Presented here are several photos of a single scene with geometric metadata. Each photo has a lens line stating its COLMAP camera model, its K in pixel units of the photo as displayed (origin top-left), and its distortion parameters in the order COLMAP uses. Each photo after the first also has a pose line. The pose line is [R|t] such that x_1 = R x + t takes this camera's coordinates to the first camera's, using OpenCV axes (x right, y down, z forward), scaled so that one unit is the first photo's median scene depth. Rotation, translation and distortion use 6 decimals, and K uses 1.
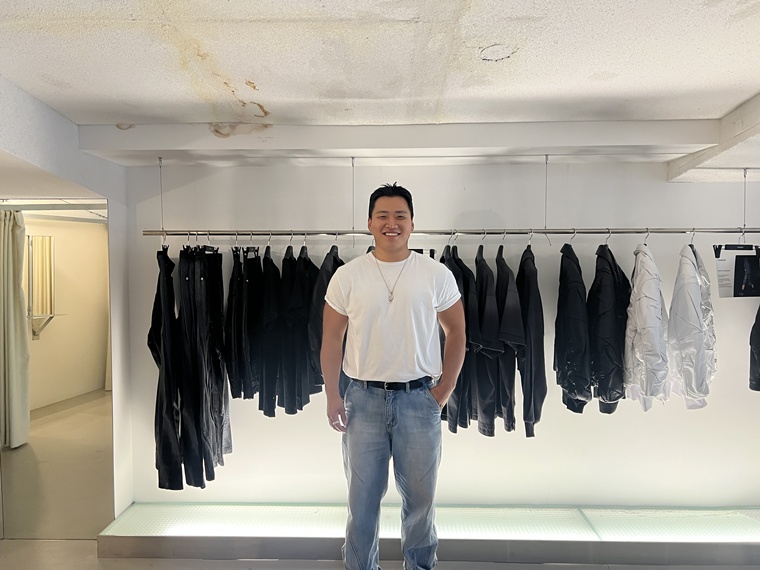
lens RADIAL K [[567.5, 0, 380.2], [0, 567.5, 309.2], [0, 0, 1]] dist [0.001458, -0.005349]
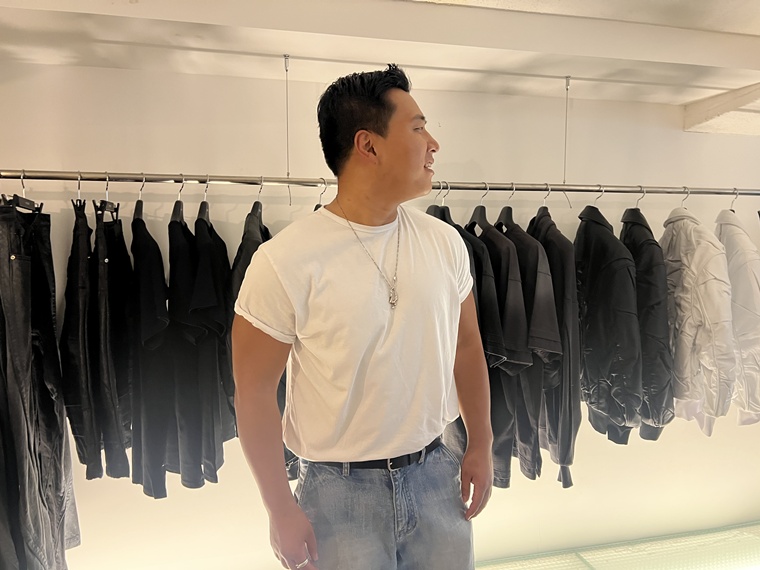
lens RADIAL K [[567.5, 0, 380.2], [0, 567.5, 309.2], [0, 0, 1]] dist [0.001458, -0.005349]
pose [[0.963287, -0.028977, 0.266907, -0.121148], [0.020750, 0.999220, 0.033592, -0.015249], [-0.267672, -0.026820, 0.963137, 0.380575]]
